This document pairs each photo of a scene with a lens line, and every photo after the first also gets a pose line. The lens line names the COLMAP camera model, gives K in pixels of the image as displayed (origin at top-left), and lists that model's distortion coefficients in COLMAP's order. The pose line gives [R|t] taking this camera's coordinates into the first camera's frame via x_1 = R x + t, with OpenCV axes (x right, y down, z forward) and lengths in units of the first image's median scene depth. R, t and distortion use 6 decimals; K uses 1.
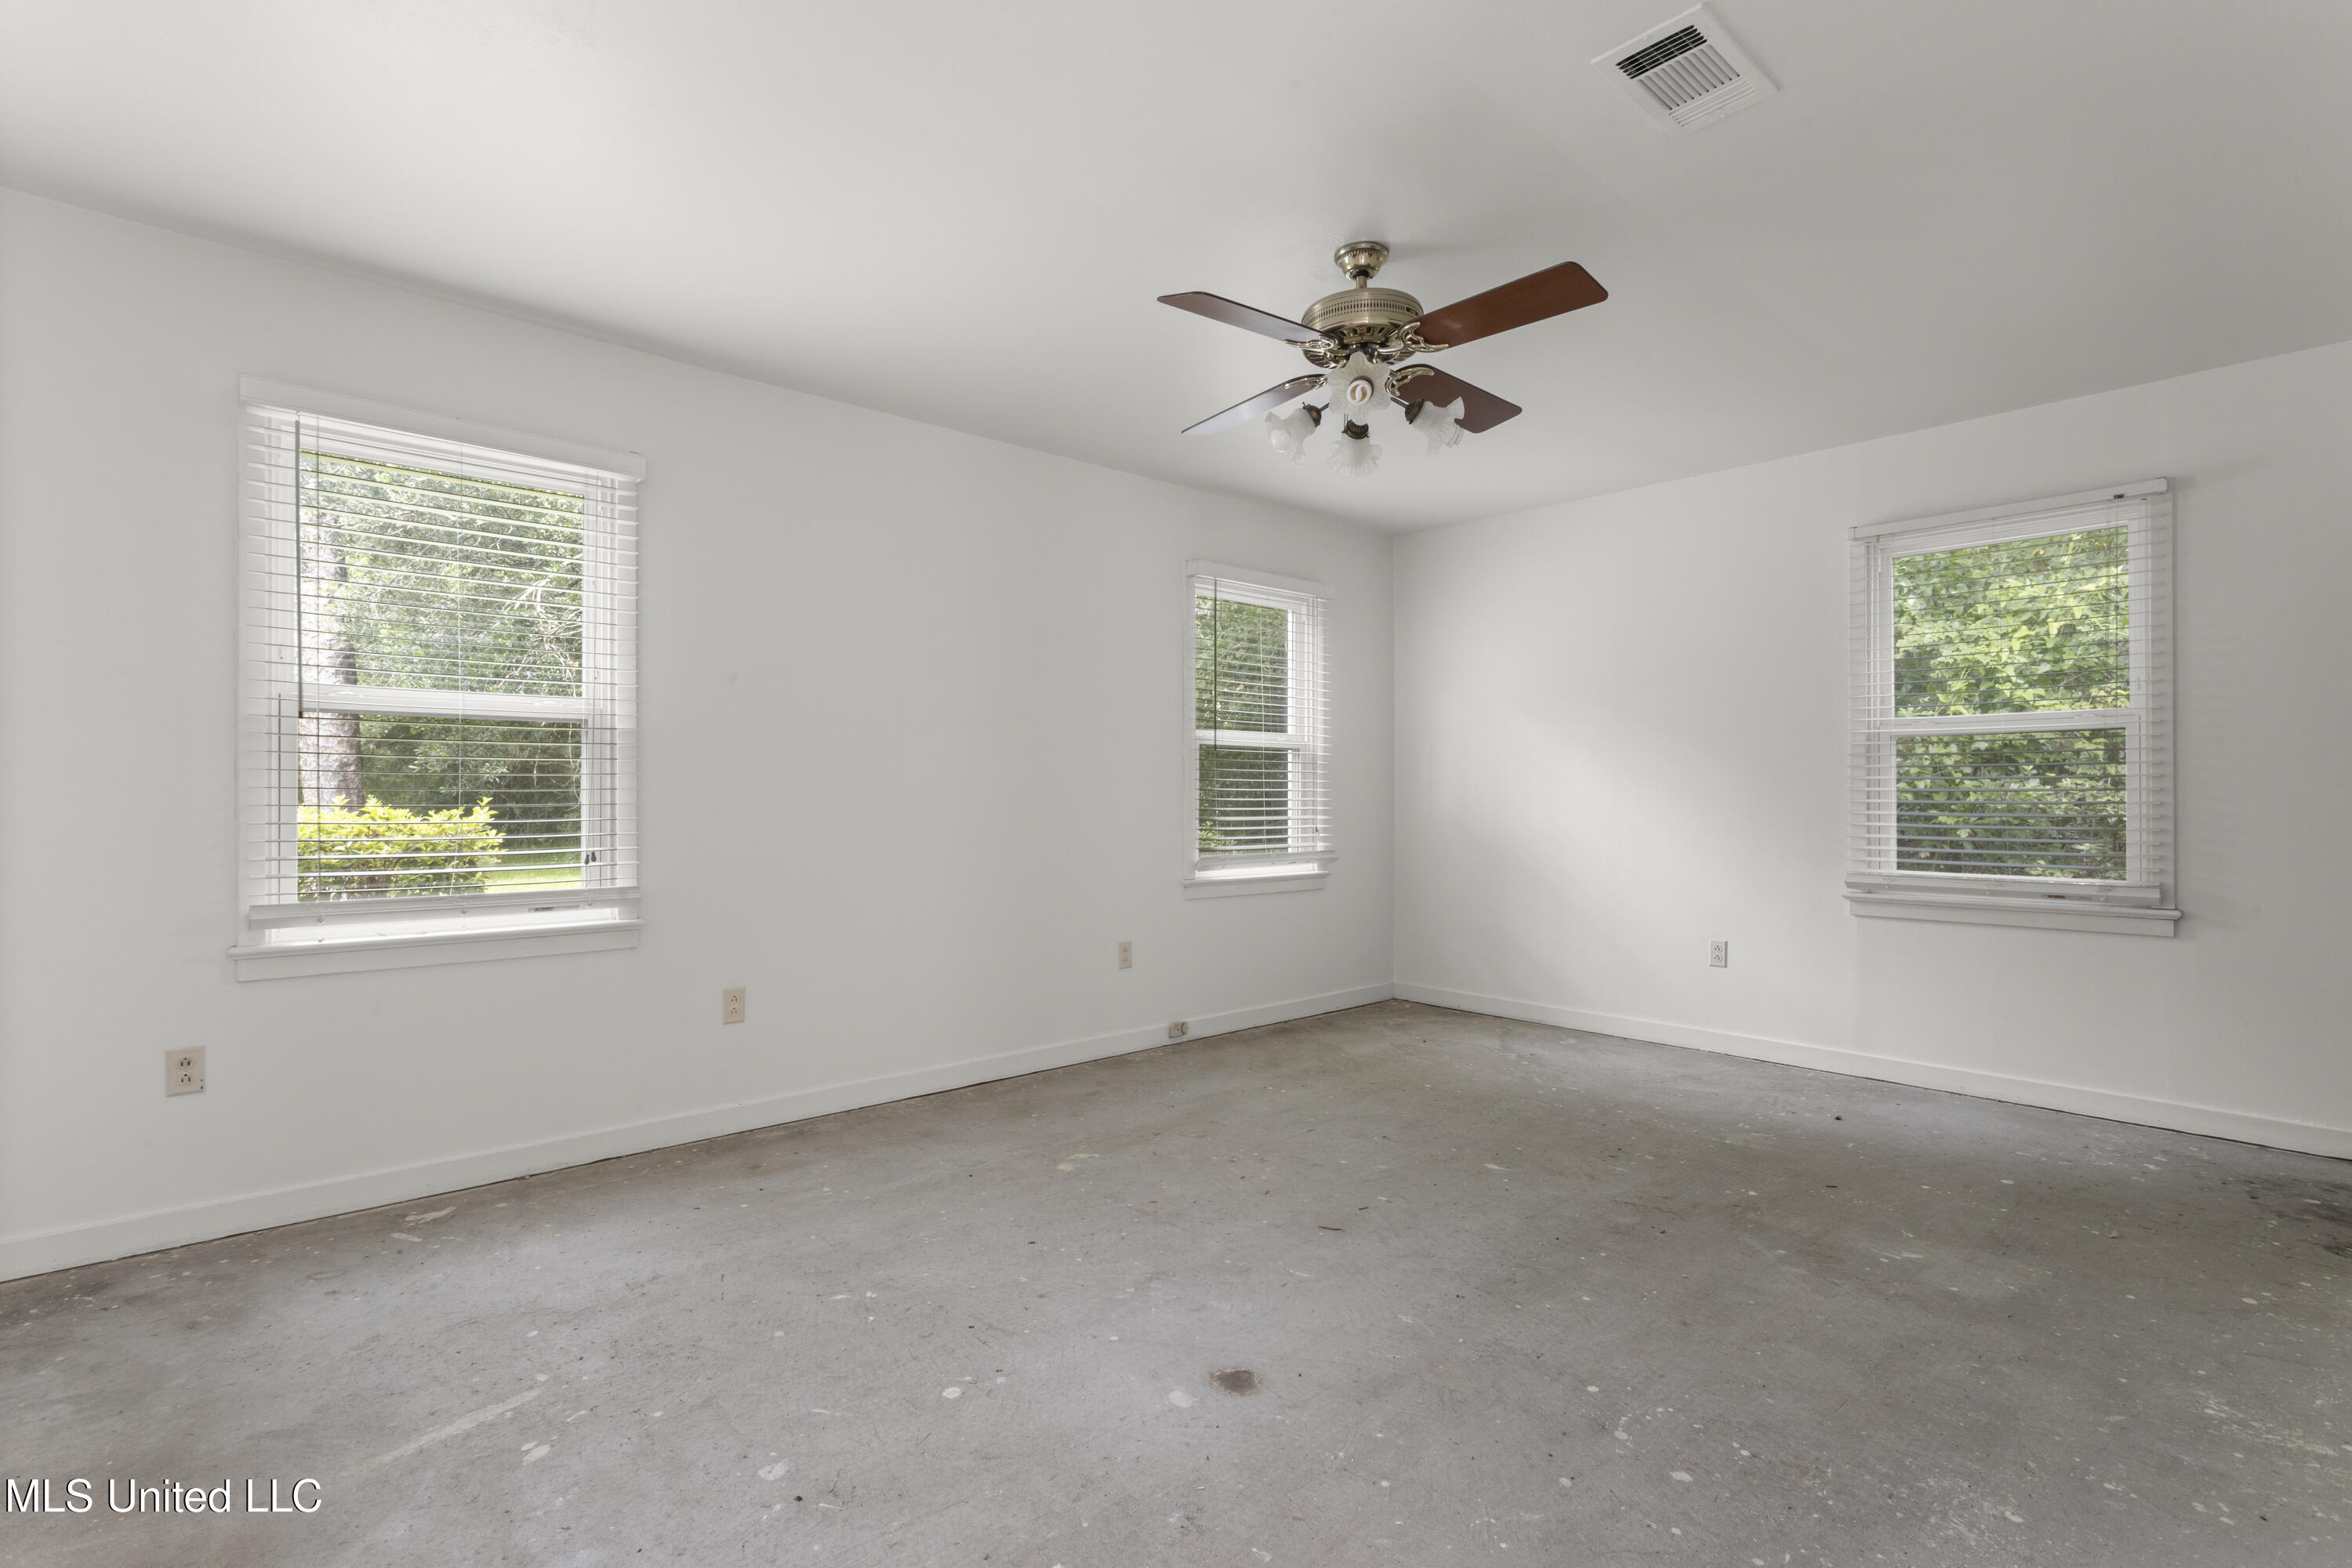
lens RADIAL K [[1111.1, 0, 1178.2], [0, 1111.1, 783.7], [0, 0, 1]] dist [-0.004212, 0.000592]
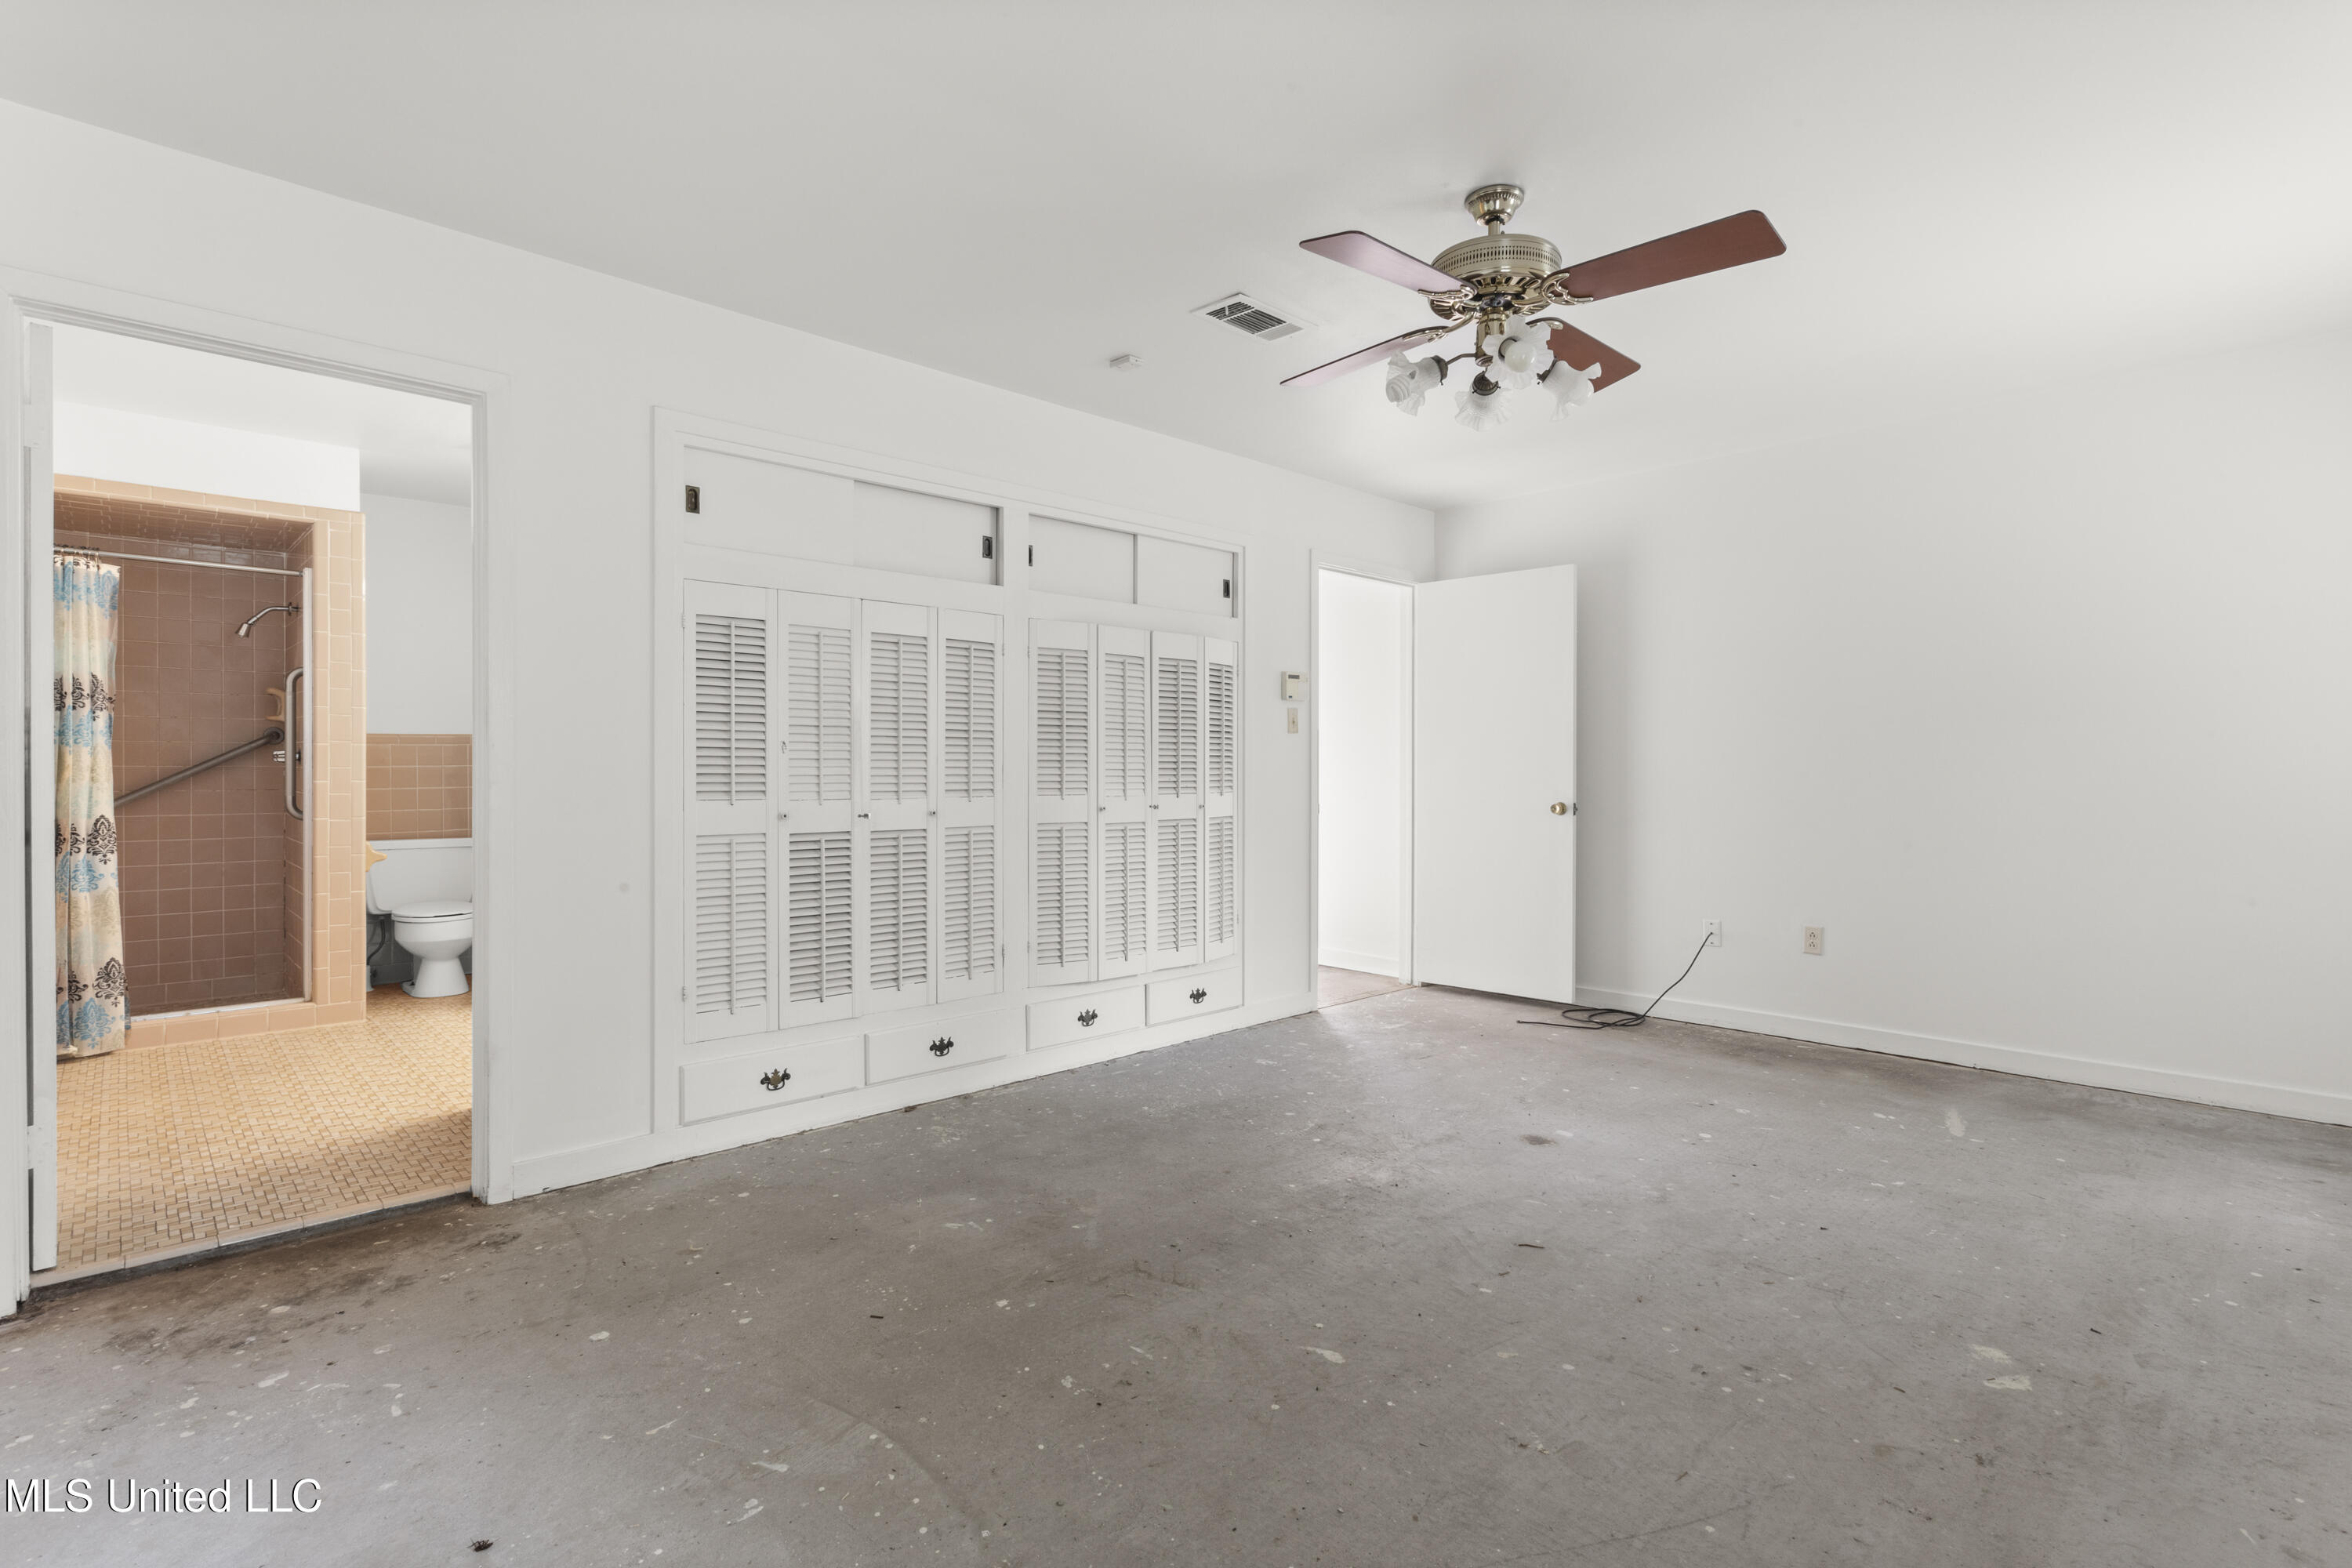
lens RADIAL K [[1111.1, 0, 1174.4], [0, 1111.1, 781.2], [0, 0, 1]] dist [-0.004212, 0.000592]
pose [[-0.999649, 0.003699, -0.026220, 0.471475], [0.003618, 0.999988, 0.003152, 0.012116], [0.026232, 0.003056, -0.999651, 1.980707]]
